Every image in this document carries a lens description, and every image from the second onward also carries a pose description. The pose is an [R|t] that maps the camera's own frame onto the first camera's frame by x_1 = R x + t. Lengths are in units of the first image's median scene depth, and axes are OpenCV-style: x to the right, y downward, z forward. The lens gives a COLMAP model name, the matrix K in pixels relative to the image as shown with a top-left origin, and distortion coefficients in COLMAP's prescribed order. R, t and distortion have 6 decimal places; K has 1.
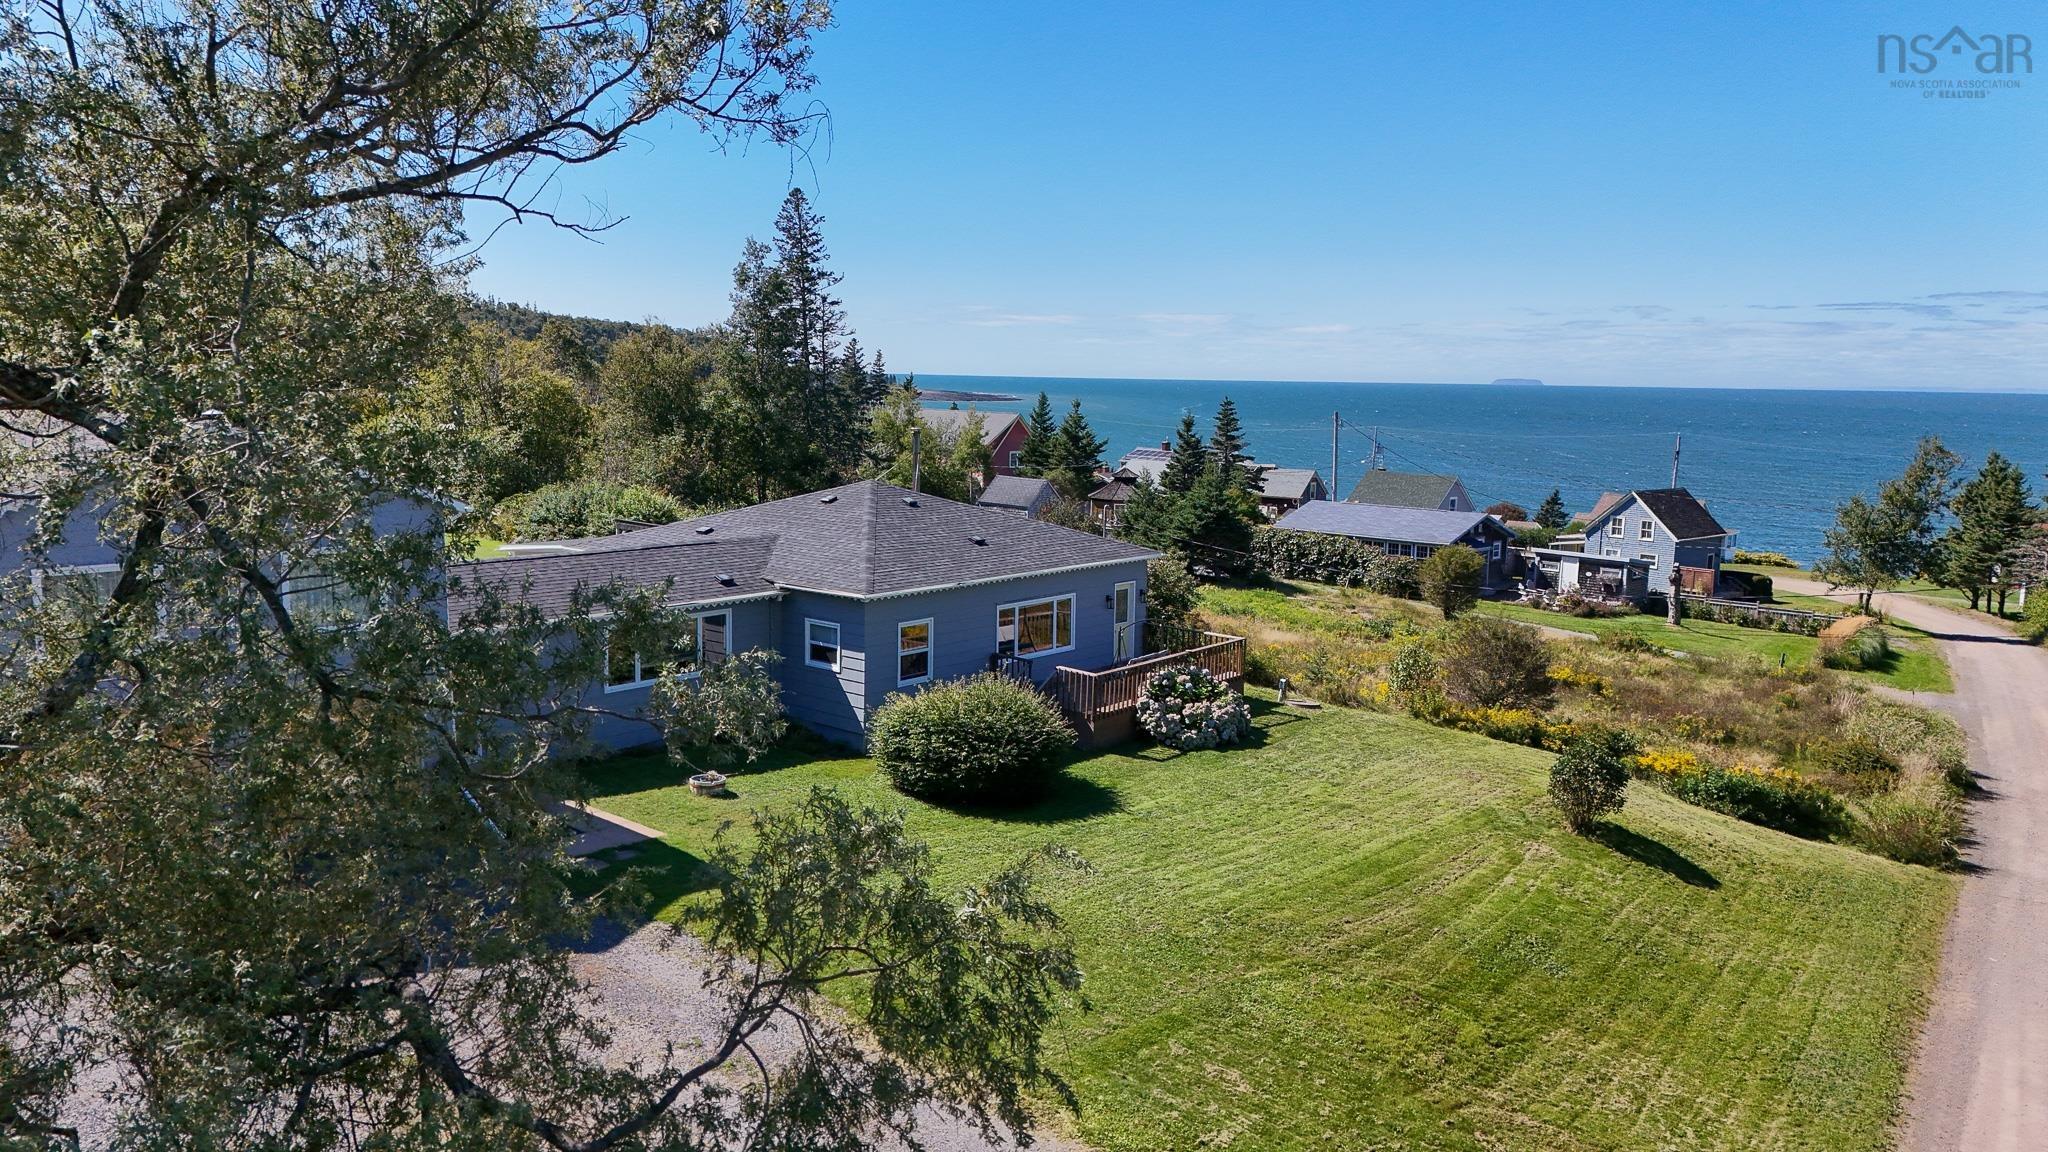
lens RADIAL K [[1508.8, 0, 1030.4], [0, 1508.8, 591.4], [0, 0, 1]] dist [0.082764, -0.084076]
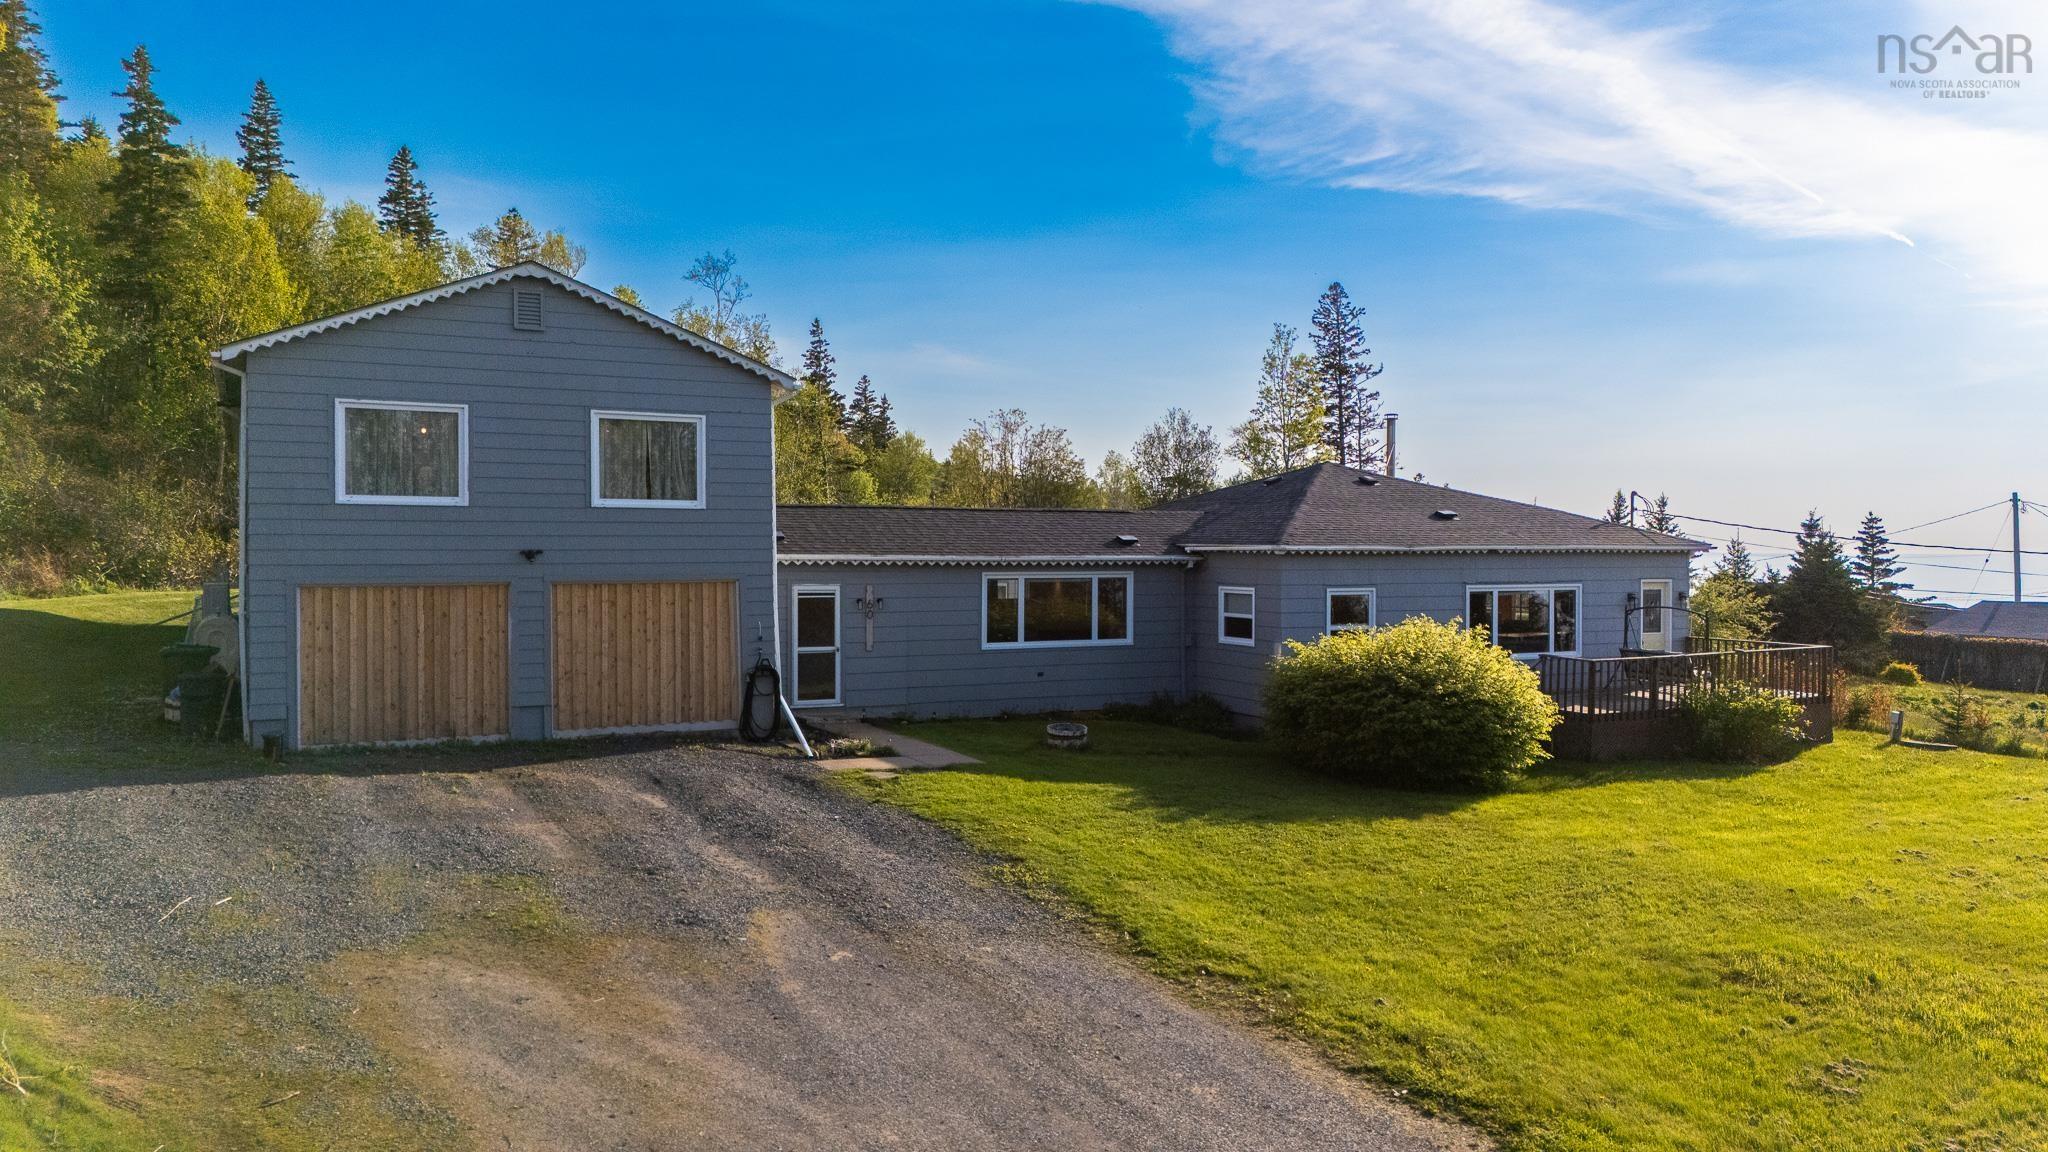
lens RADIAL K [[1508.8, 0, 1020.4], [0, 1508.8, 583.1], [0, 0, 1]] dist [0.082764, -0.084076]
pose [[0.924757, -0.008092, -0.380472, 0.031725], [-0.039830, 0.992225, -0.117912, 0.054144], [0.378468, 0.124194, 0.917245, 0.081130]]
